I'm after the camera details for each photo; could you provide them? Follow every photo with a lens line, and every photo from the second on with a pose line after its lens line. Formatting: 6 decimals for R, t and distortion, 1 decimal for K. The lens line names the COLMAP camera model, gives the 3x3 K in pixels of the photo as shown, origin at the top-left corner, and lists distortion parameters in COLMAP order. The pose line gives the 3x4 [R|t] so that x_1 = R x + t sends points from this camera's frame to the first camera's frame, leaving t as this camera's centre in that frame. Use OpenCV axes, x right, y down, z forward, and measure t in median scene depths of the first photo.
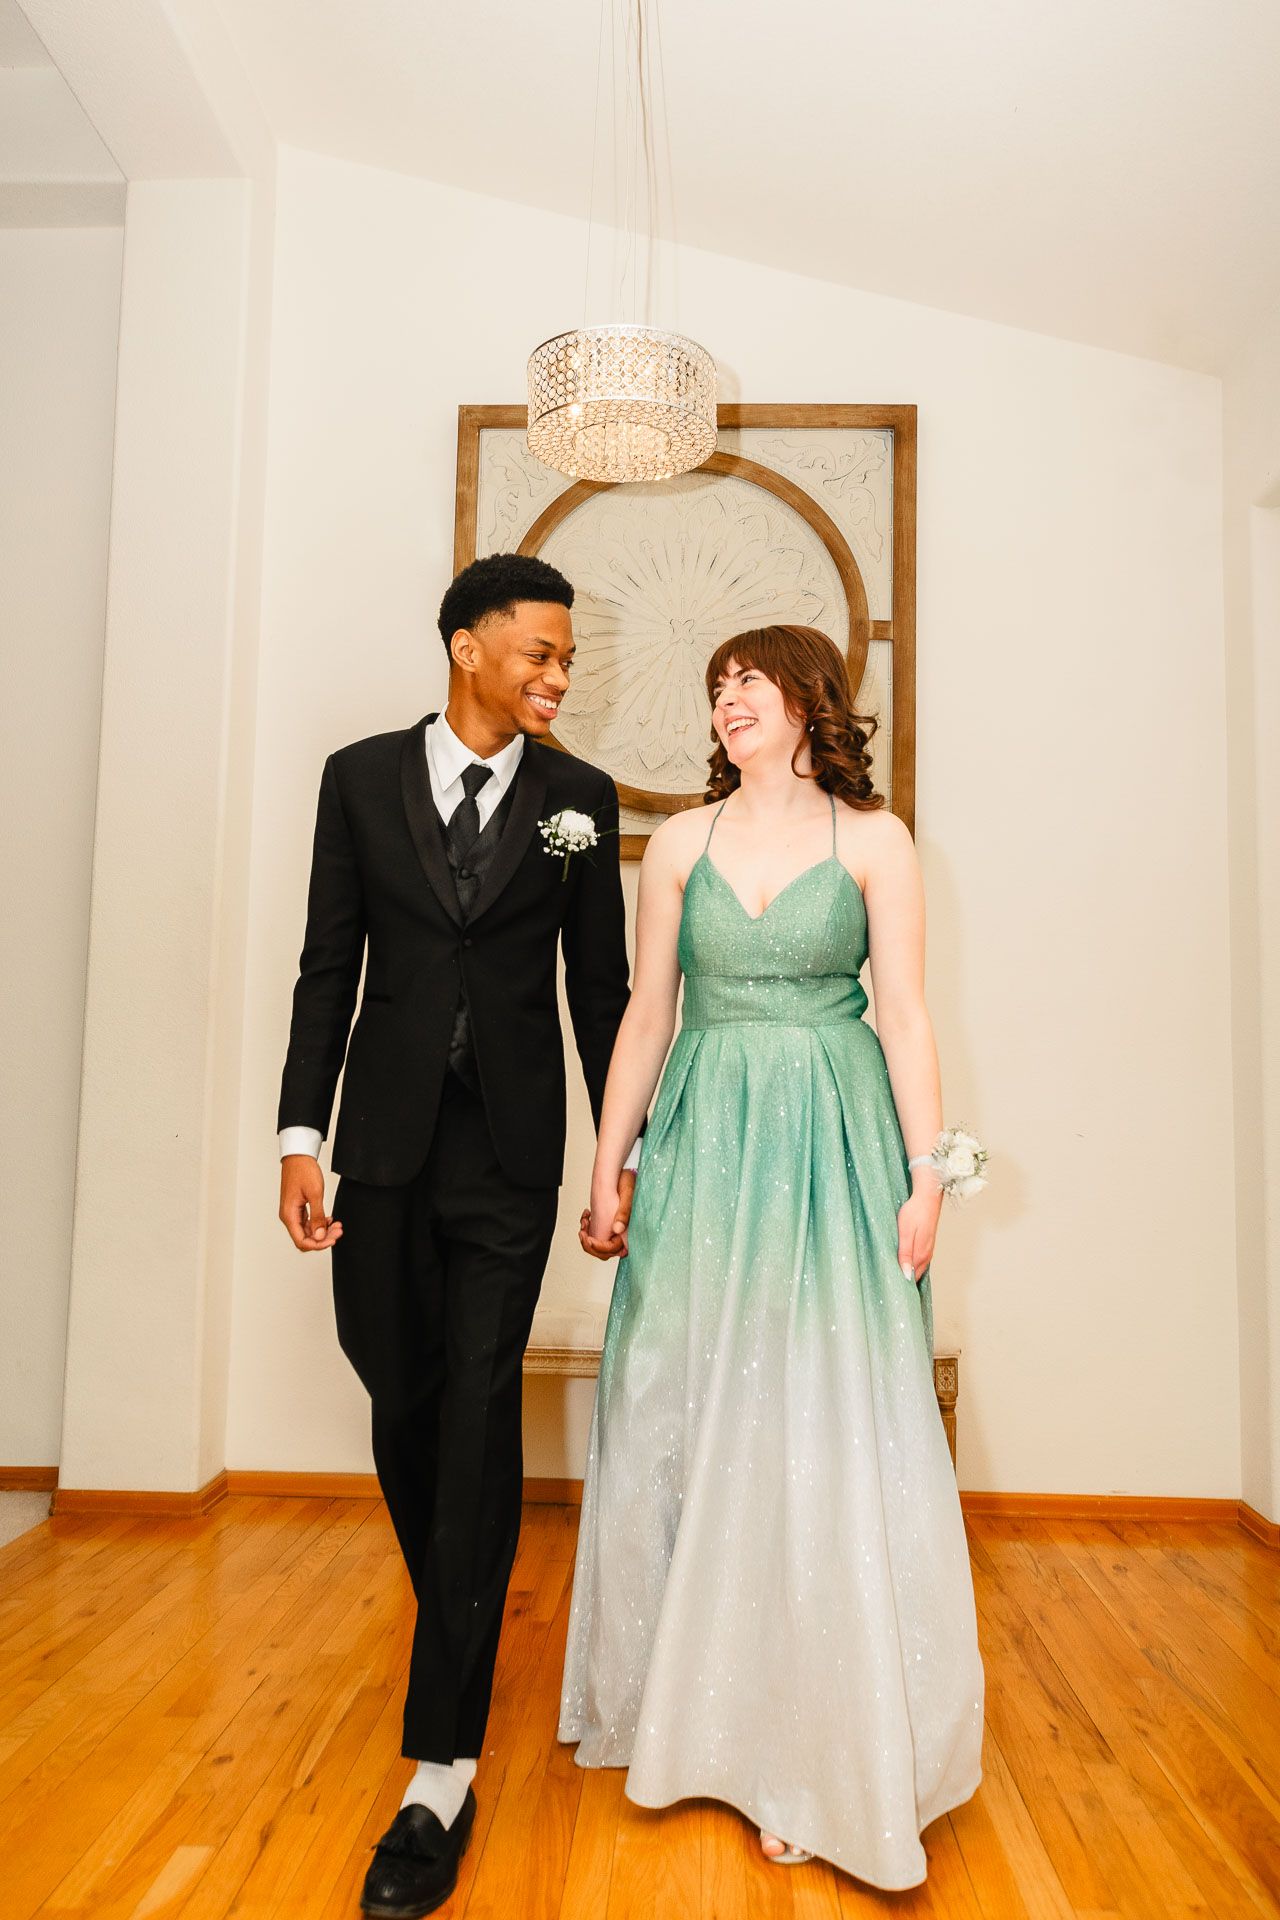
lens RADIAL K [[1593.7, 0, 637.1], [0, 1593.7, 955.4], [0, 0, 1]] dist [-0.012022, 0.009472]
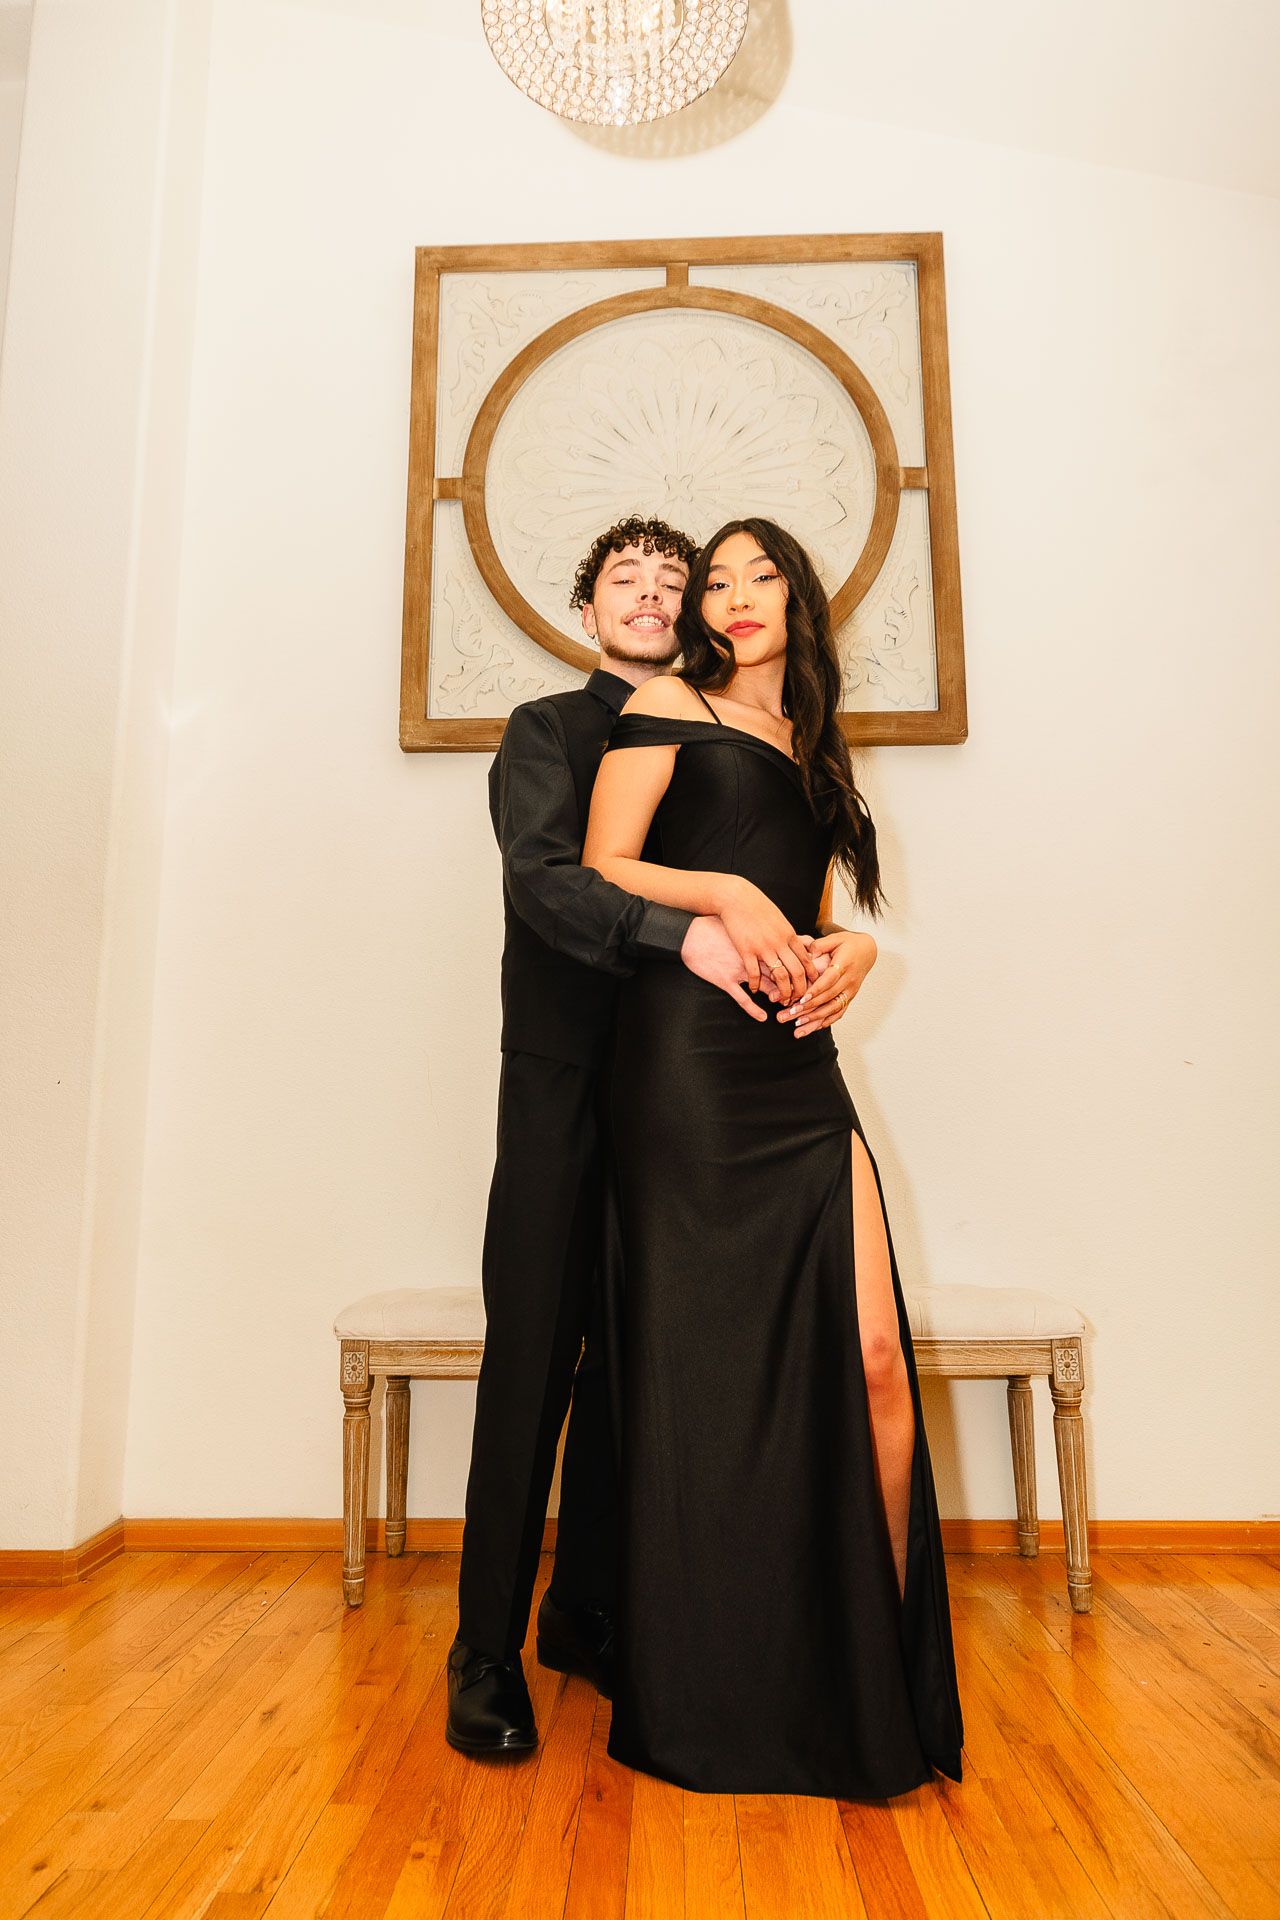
lens RADIAL K [[1339.2, 0, 637.6], [0, 1339.2, 944.3], [0, 0, 1]] dist [-0.018080, 0.008185]
pose [[0.999565, -0.018825, 0.022722, -0.014892], [0.020720, 0.996054, -0.086300, 0.102607], [-0.021008, 0.086734, 0.996010, 0.313341]]
